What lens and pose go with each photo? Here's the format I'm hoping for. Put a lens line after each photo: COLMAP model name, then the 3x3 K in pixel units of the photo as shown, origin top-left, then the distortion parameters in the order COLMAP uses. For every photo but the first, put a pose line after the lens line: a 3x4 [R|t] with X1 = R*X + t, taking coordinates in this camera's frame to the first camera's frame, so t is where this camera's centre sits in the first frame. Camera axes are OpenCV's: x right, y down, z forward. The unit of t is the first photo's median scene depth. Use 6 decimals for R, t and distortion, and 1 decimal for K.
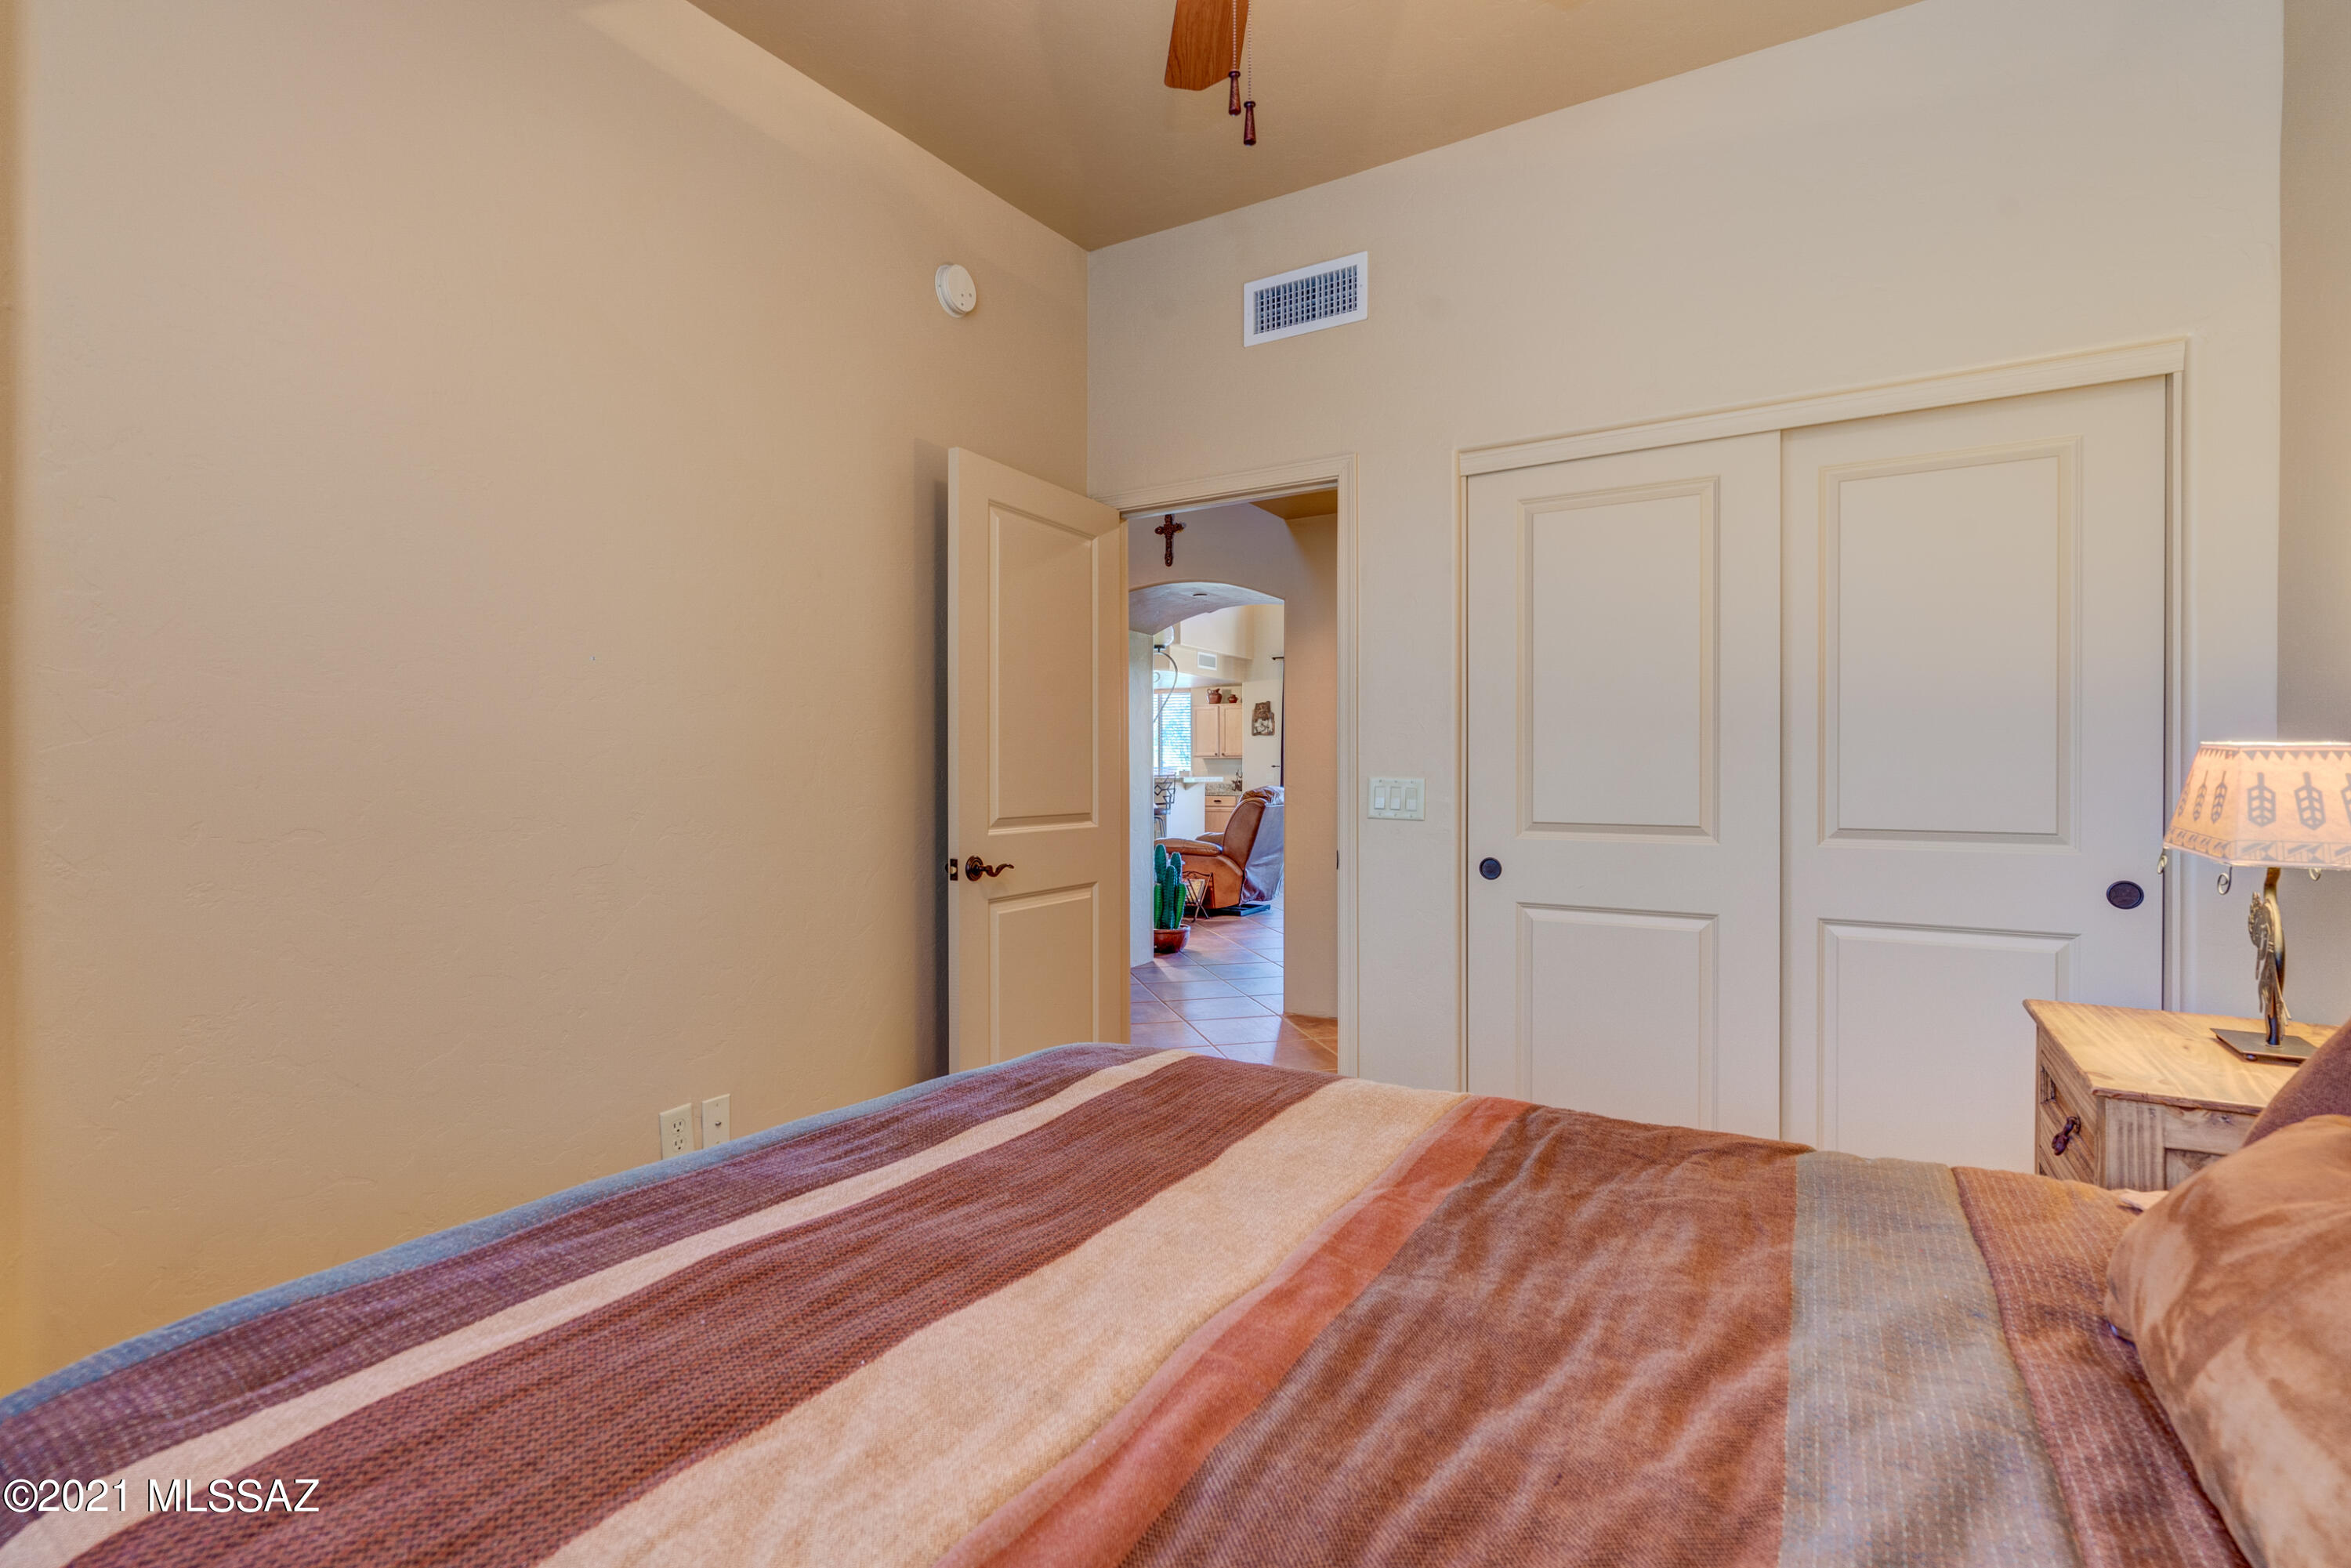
lens RADIAL K [[1060.2, 0, 1168.0], [0, 1060.2, 791.6], [0, 0, 1]] dist [-0.002046, 0.000620]
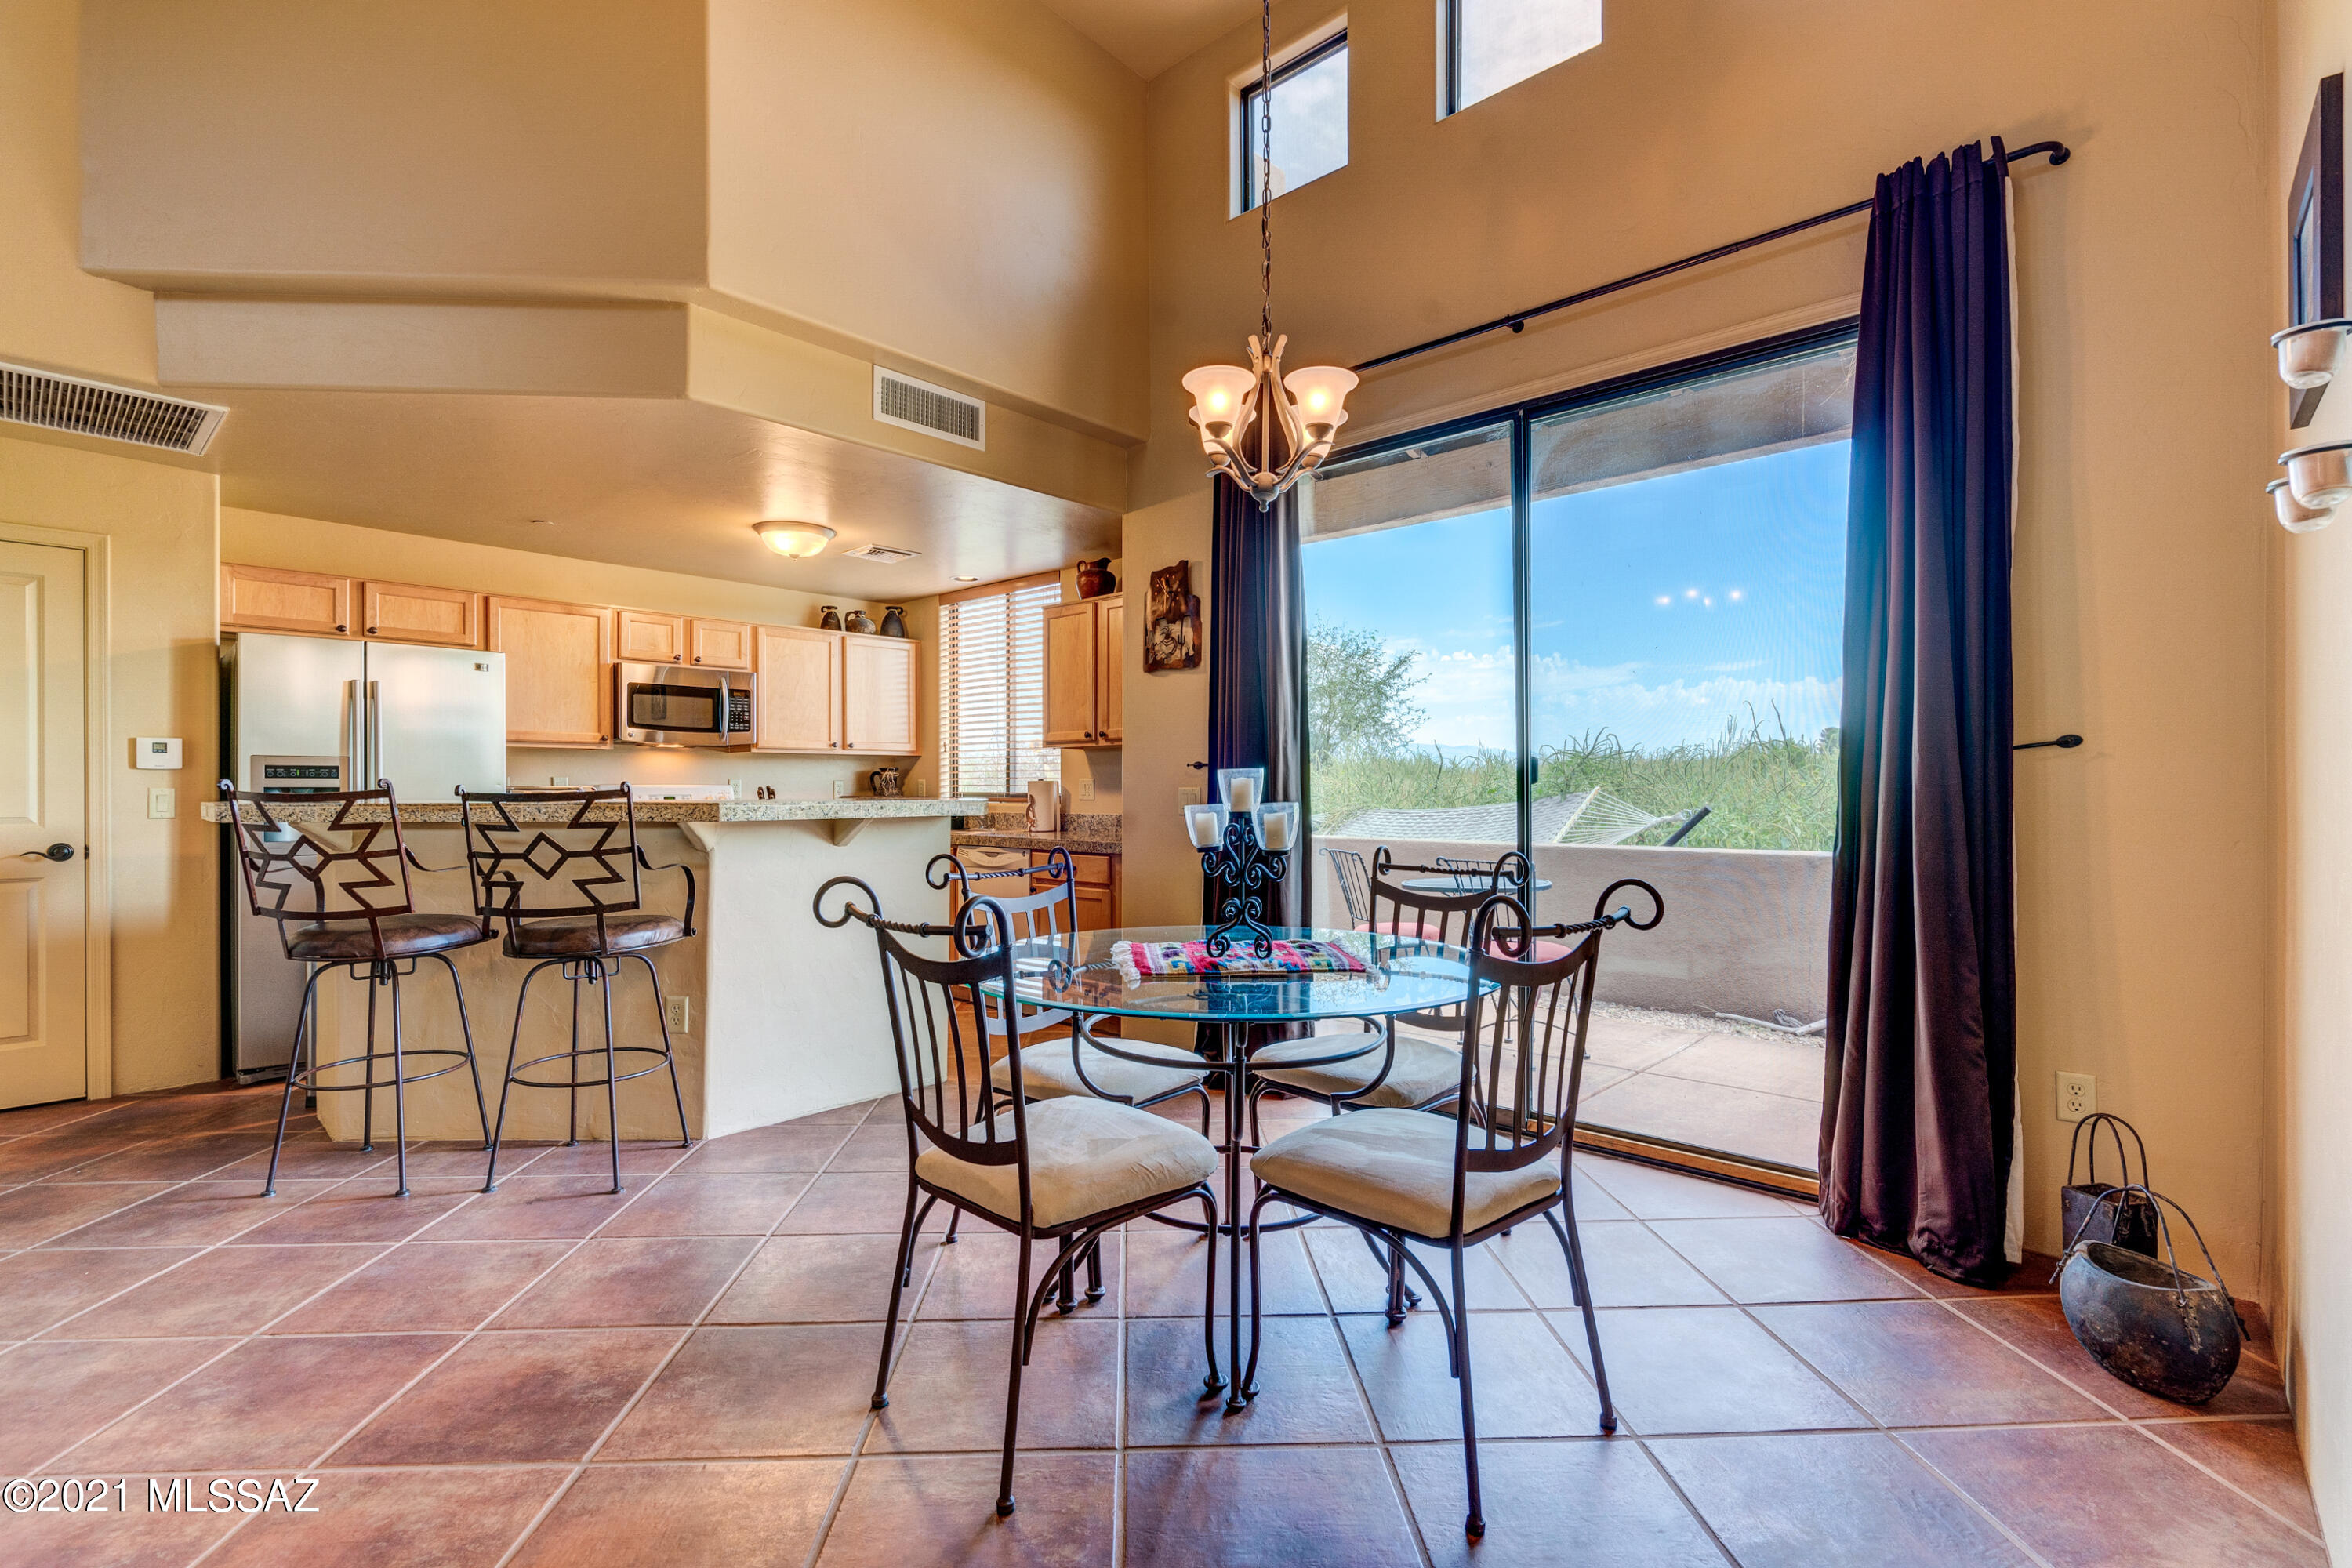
lens RADIAL K [[1058.6, 0, 1192.5], [0, 1058.6, 786.9], [0, 0, 1]] dist [-0.011771, 0.000325]
pose [[0.981650, -0.000664, -0.190690, 0.157712], [-0.002832, 0.999833, -0.018063, -0.011480], [0.190670, 0.018272, 0.981484, 0.688689]]
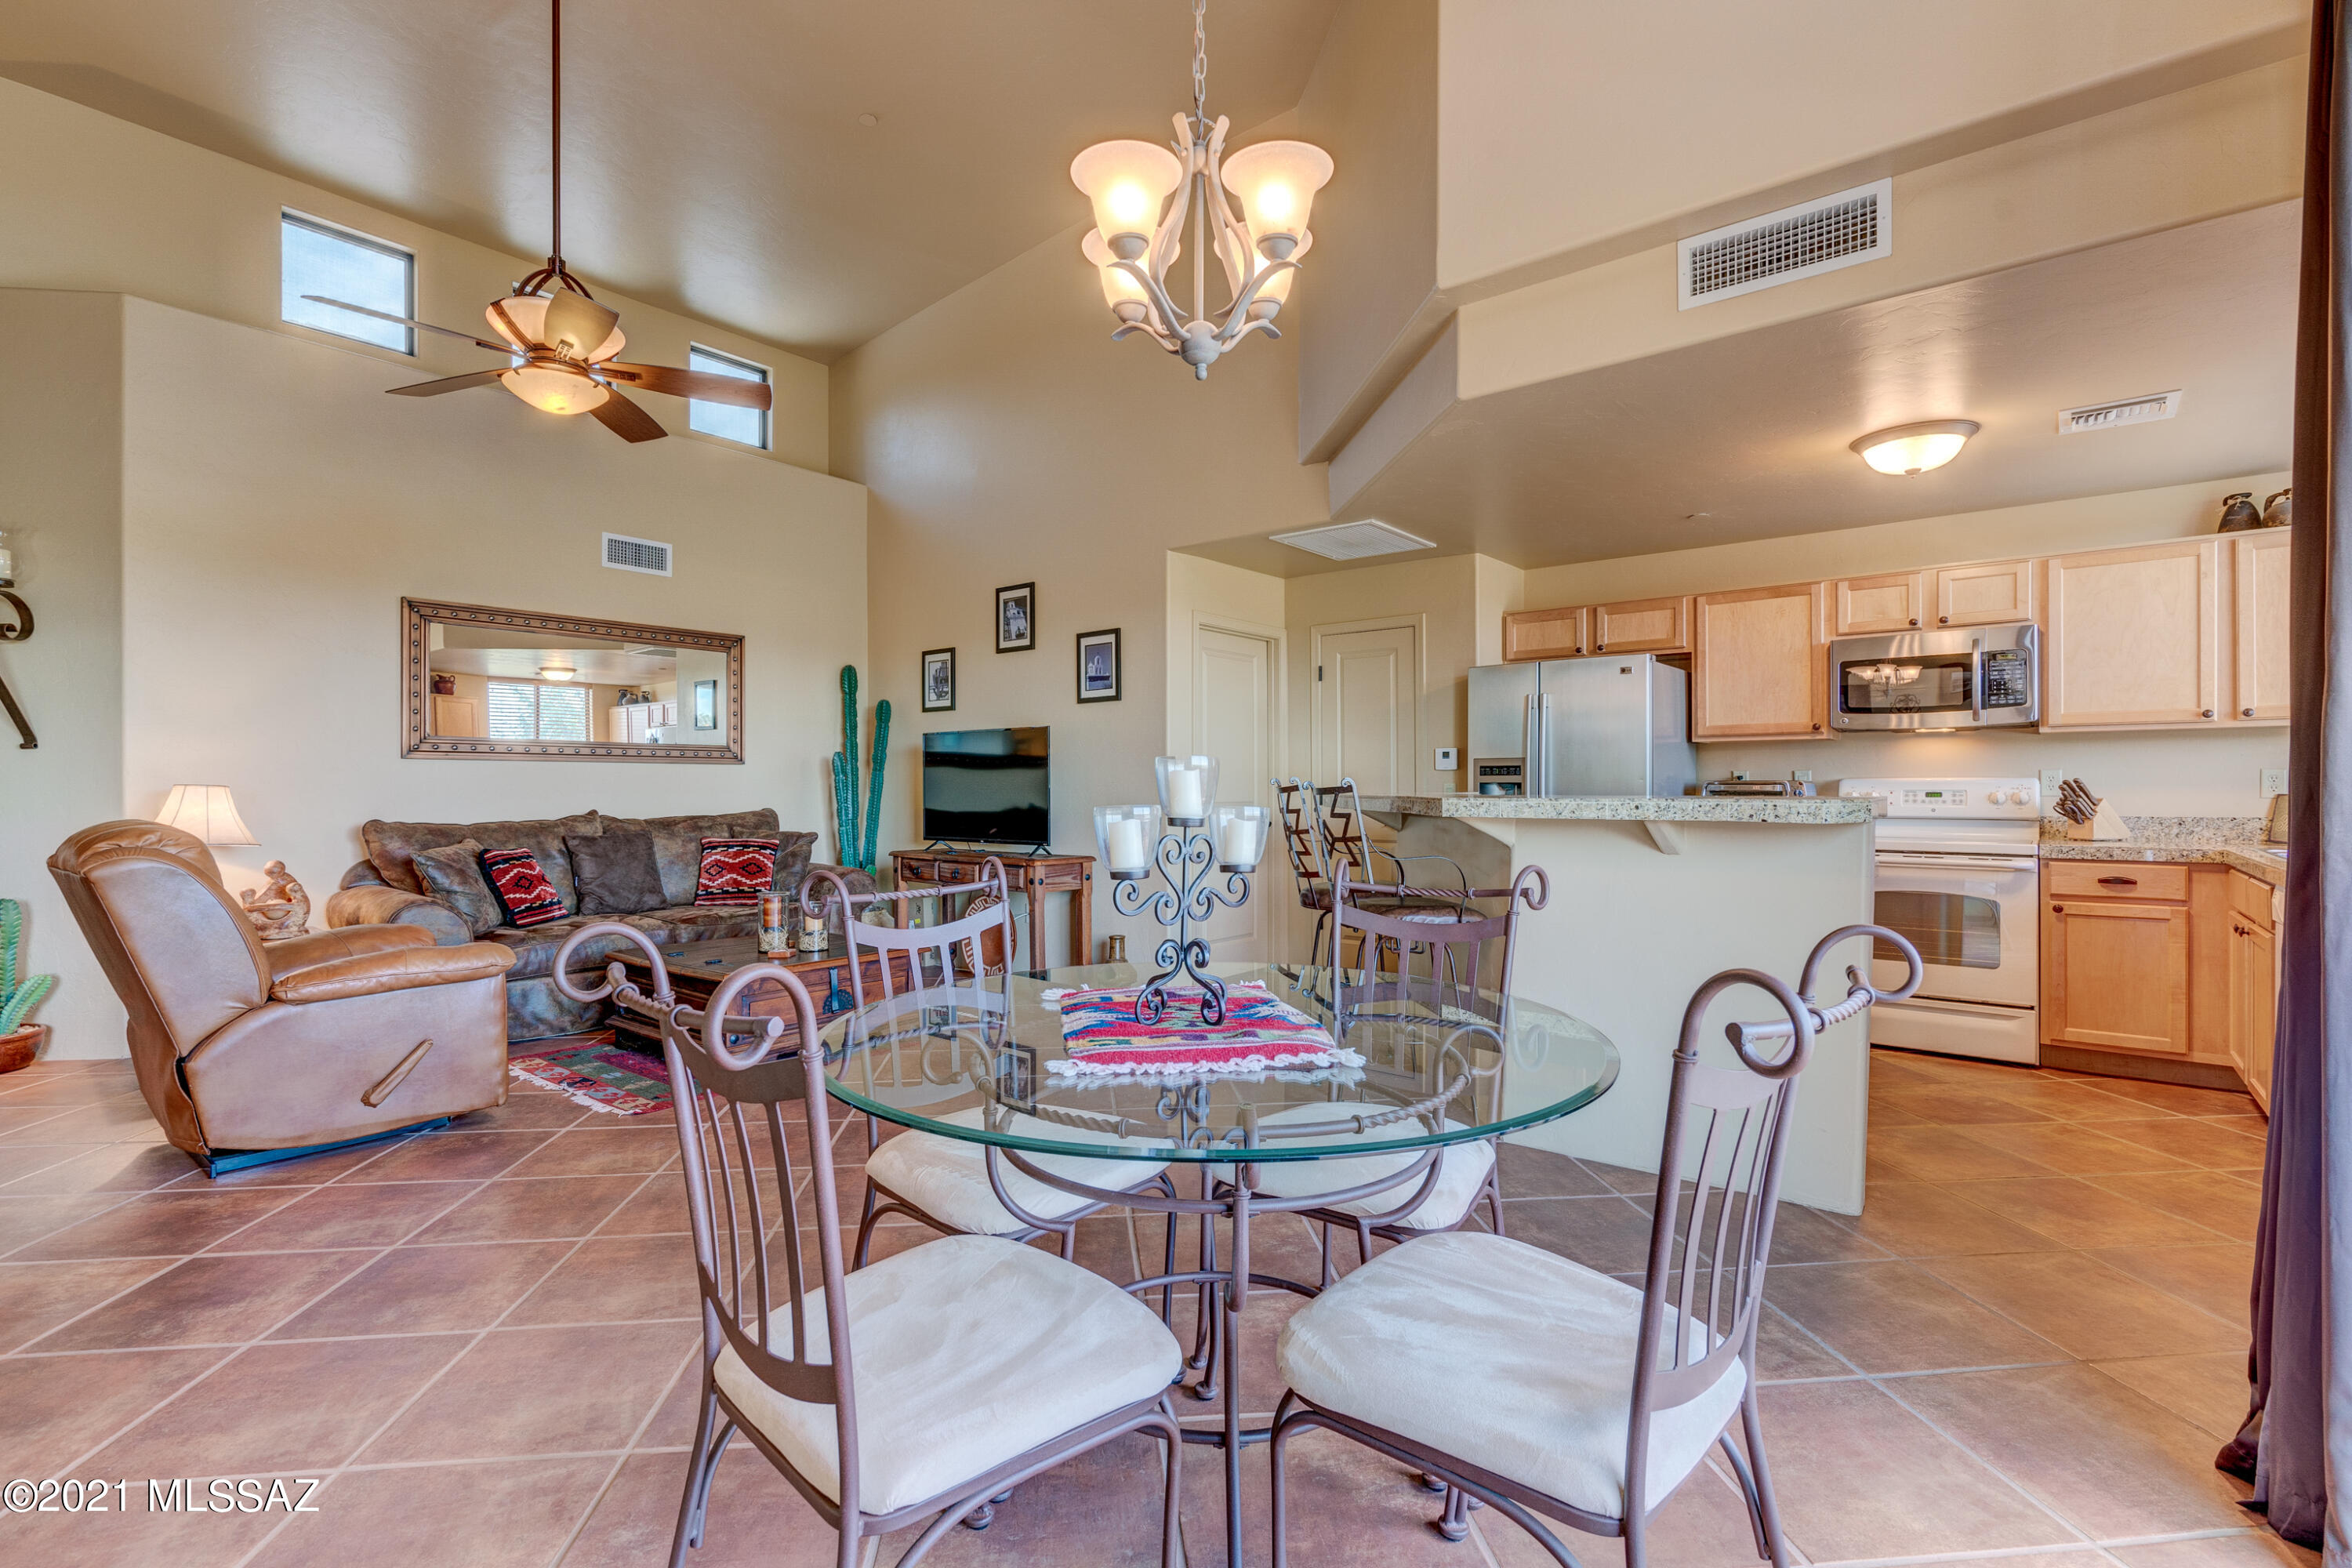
lens RADIAL K [[1064.7, 0, 1177.6], [0, 1064.7, 786.3], [0, 0, 1]] dist [-0.001594, 0.001274]
pose [[-0.145848, 0.002355, -0.989304, 0.251844], [-0.013900, 0.999894, 0.004430, -0.014657], [0.989209, 0.014397, -0.145800, 0.871894]]
